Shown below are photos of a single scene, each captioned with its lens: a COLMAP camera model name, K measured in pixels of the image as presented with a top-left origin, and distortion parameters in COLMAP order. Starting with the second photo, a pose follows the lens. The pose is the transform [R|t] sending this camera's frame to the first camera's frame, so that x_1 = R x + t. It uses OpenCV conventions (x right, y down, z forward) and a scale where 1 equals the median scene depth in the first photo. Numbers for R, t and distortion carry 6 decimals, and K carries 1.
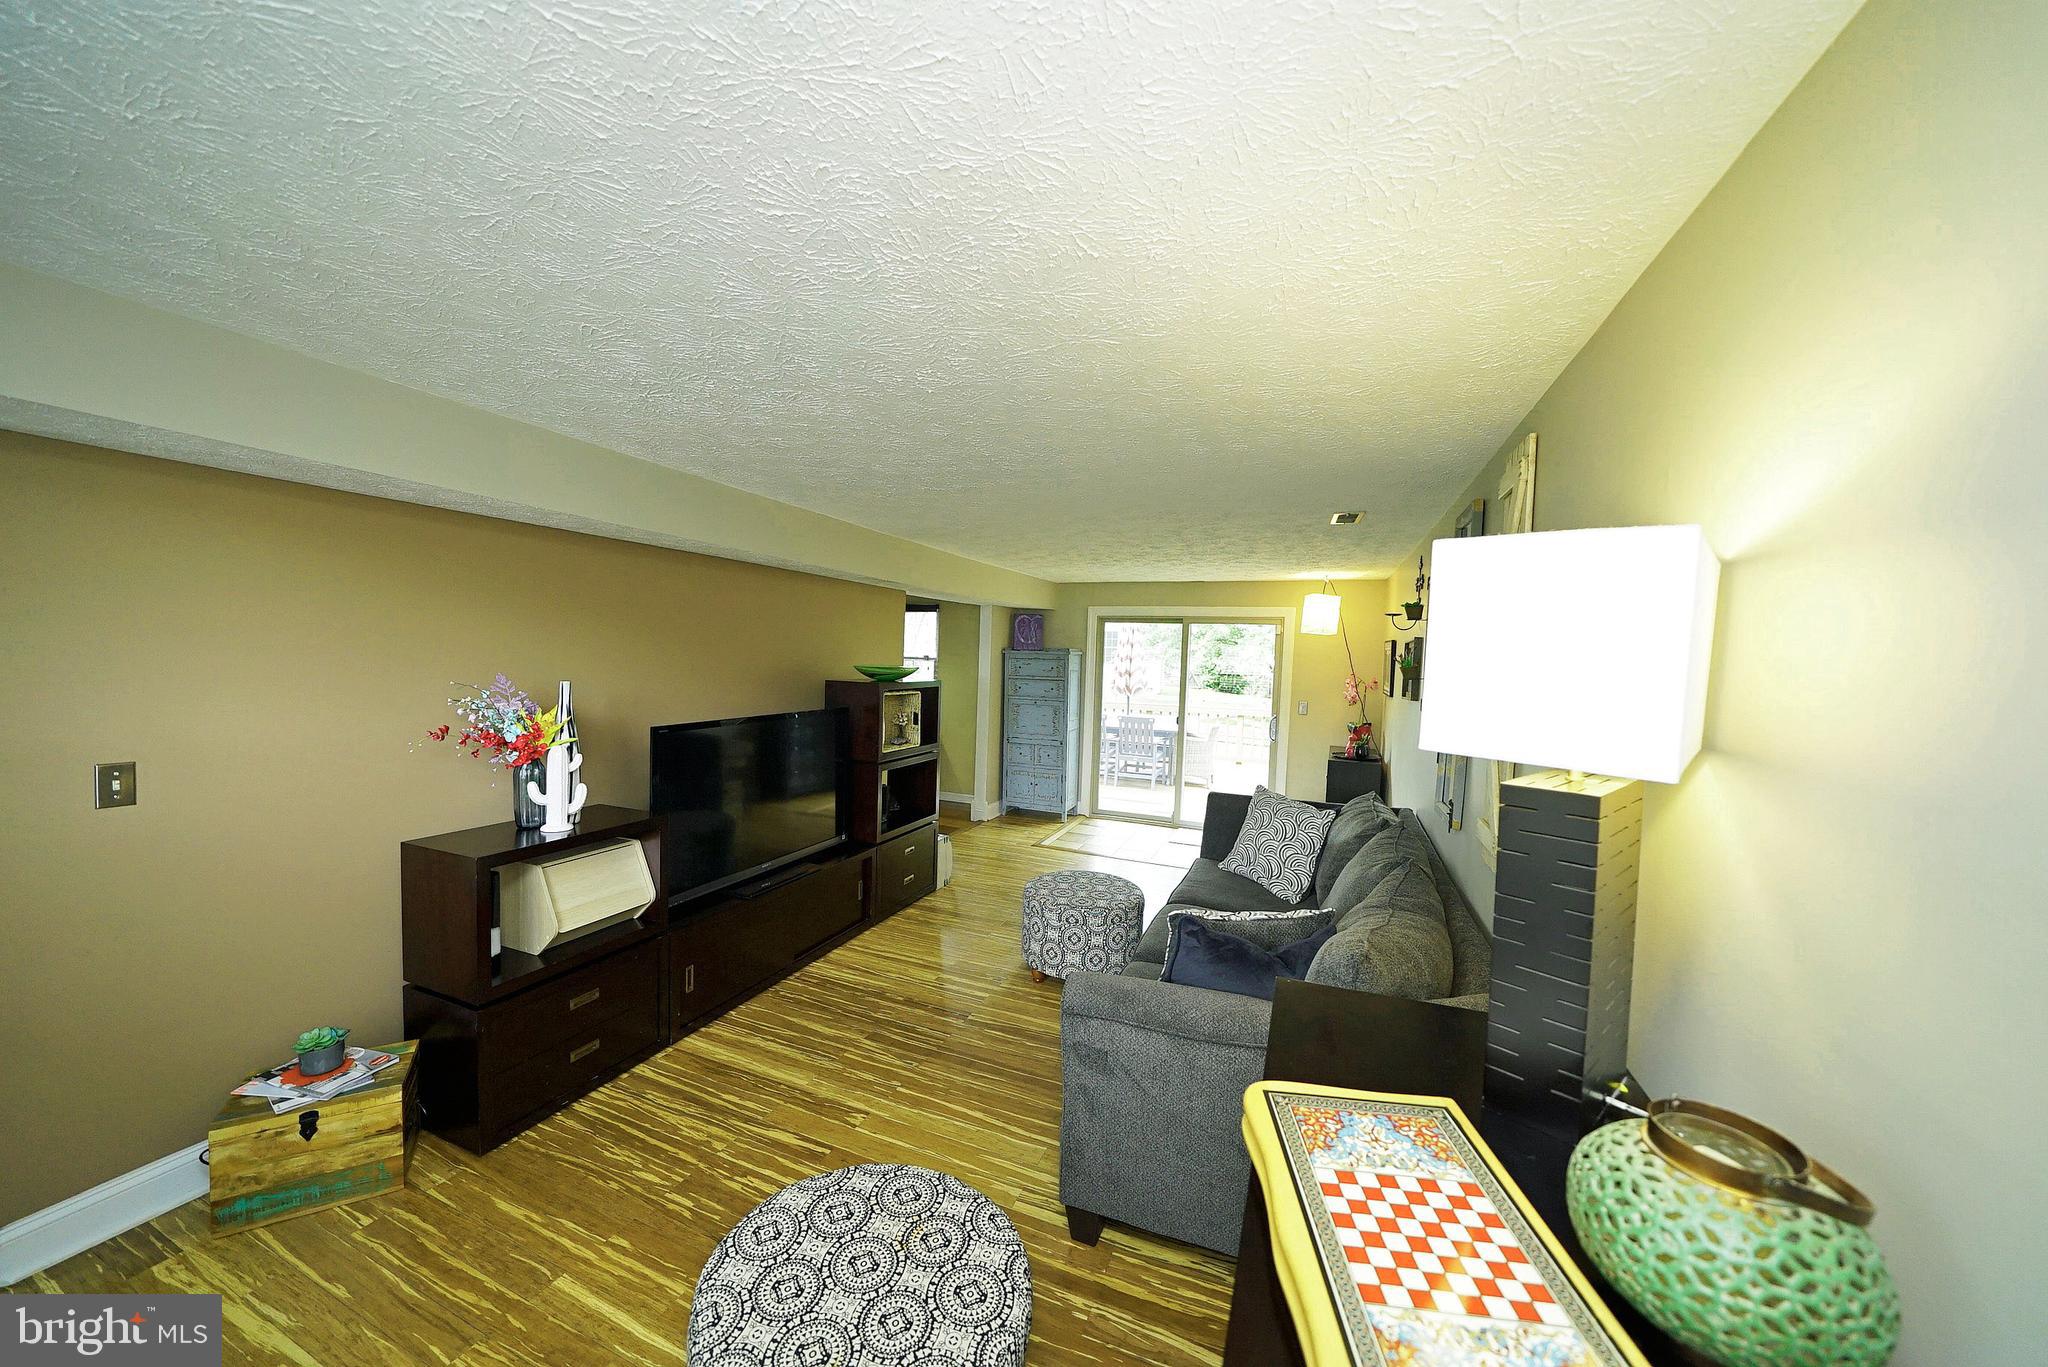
lens RADIAL K [[705.9, 0, 1019.8], [0, 705.9, 683.9], [0, 0, 1]] dist [-0.015805, -0.000074]
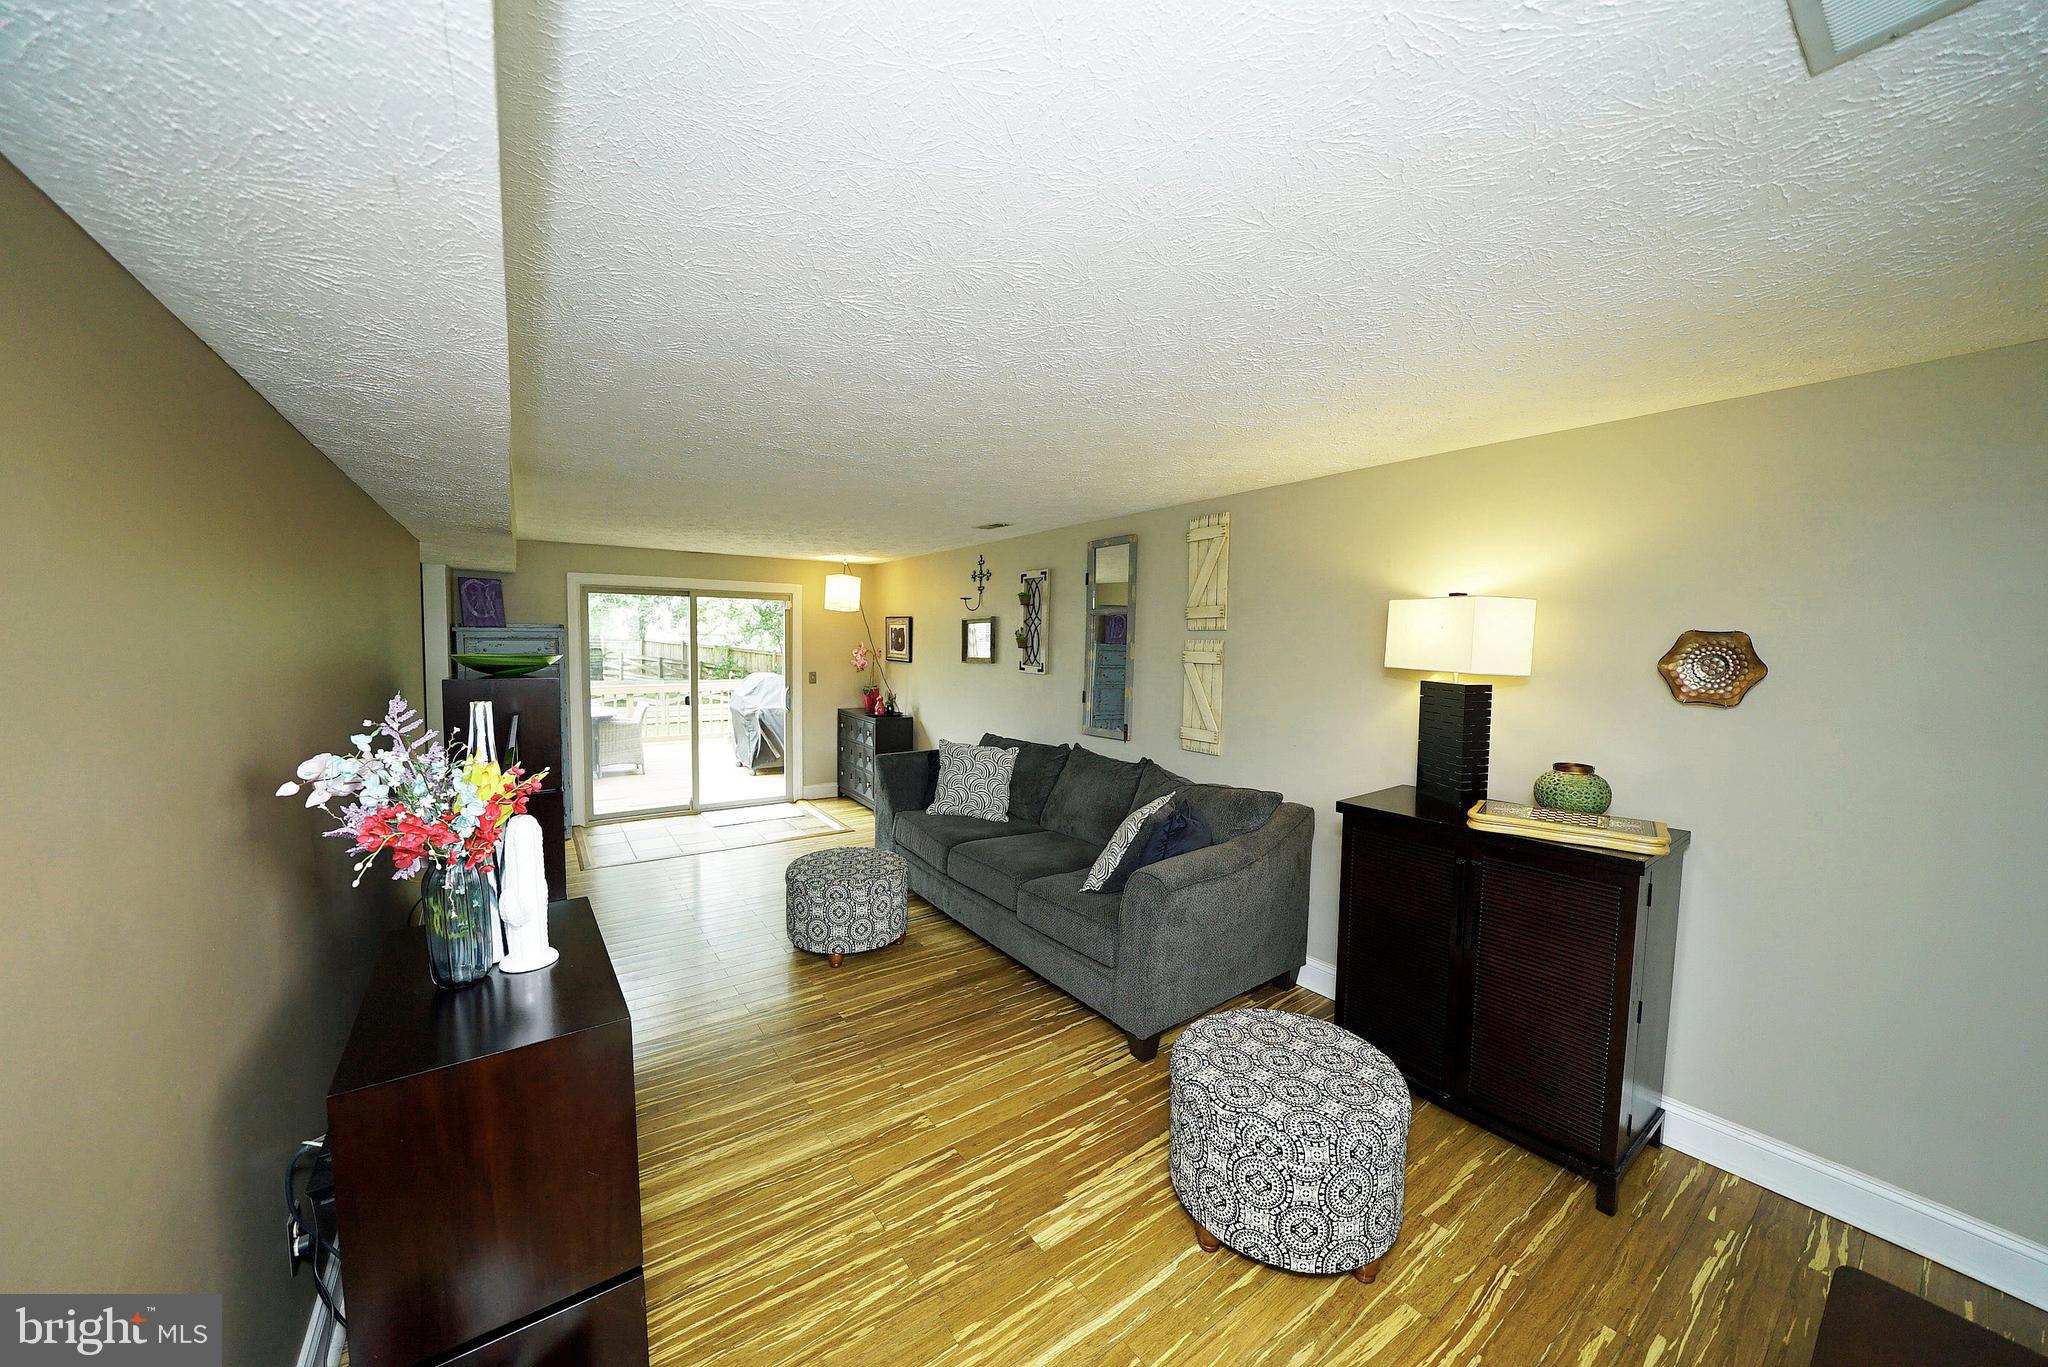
lens RADIAL K [[705.9, 0, 1015.3], [0, 705.9, 683.5], [0, 0, 1]] dist [-0.015805, -0.000074]
pose [[0.539144, -0.077395, 0.838650, -0.801010], [0.041371, 0.997000, 0.065412, -0.033815], [-0.841197, -0.000570, 0.540729, 0.322128]]
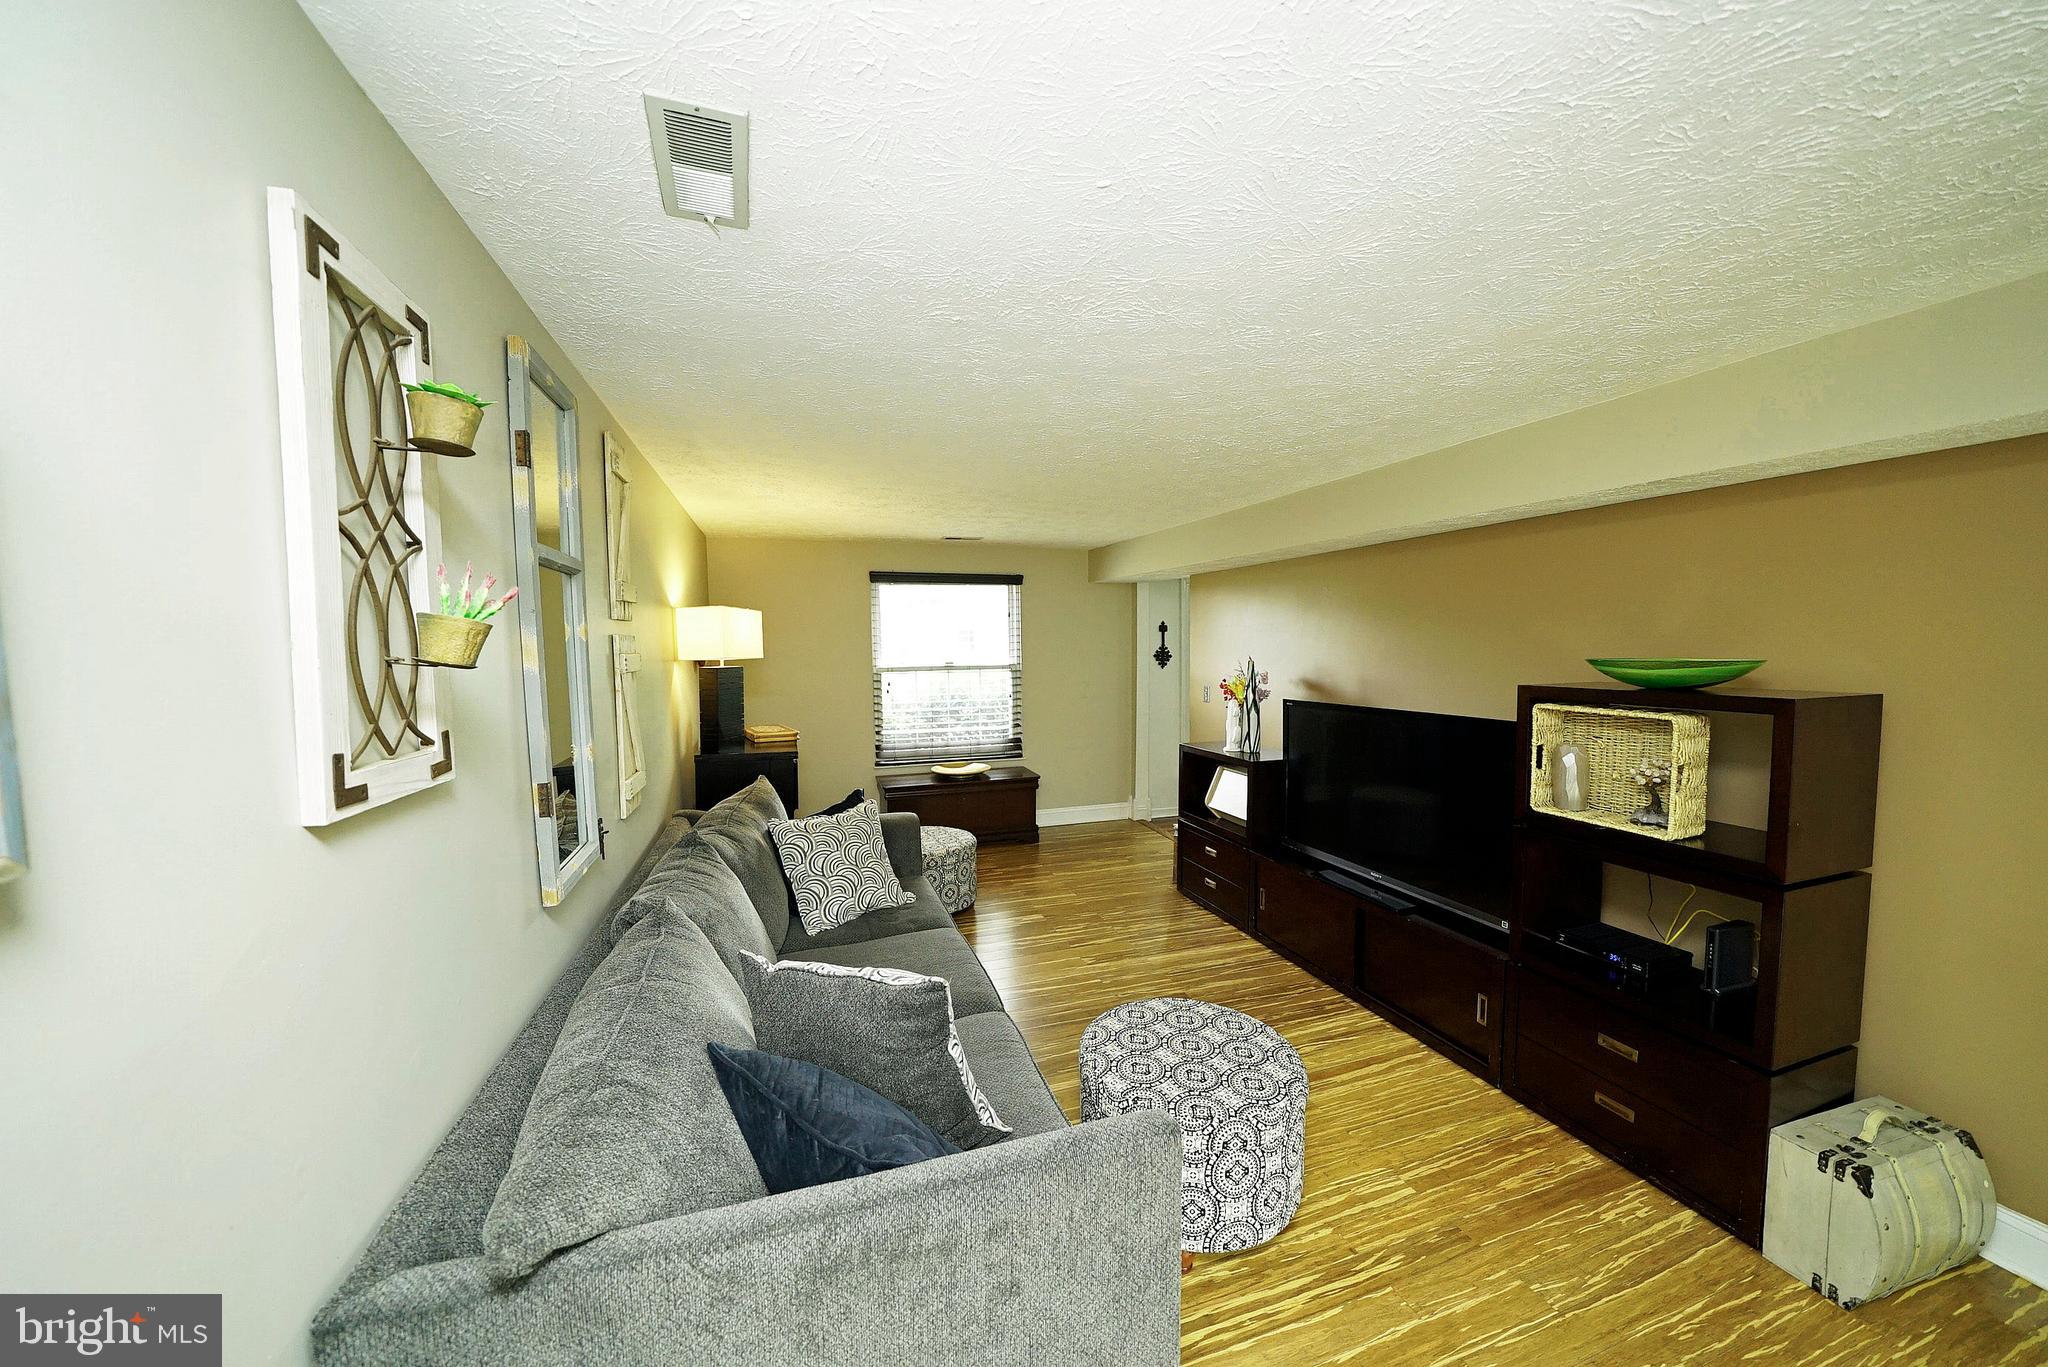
lens RADIAL K [[705.9, 0, 1016.2], [0, 705.9, 689.1], [0, 0, 1]] dist [-0.015805, -0.000074]
pose [[-0.758050, 0.016637, -0.651984, 0.710318], [-0.038555, 0.996783, 0.070263, -0.031686], [0.651056, 0.078400, -0.754970, 1.695276]]
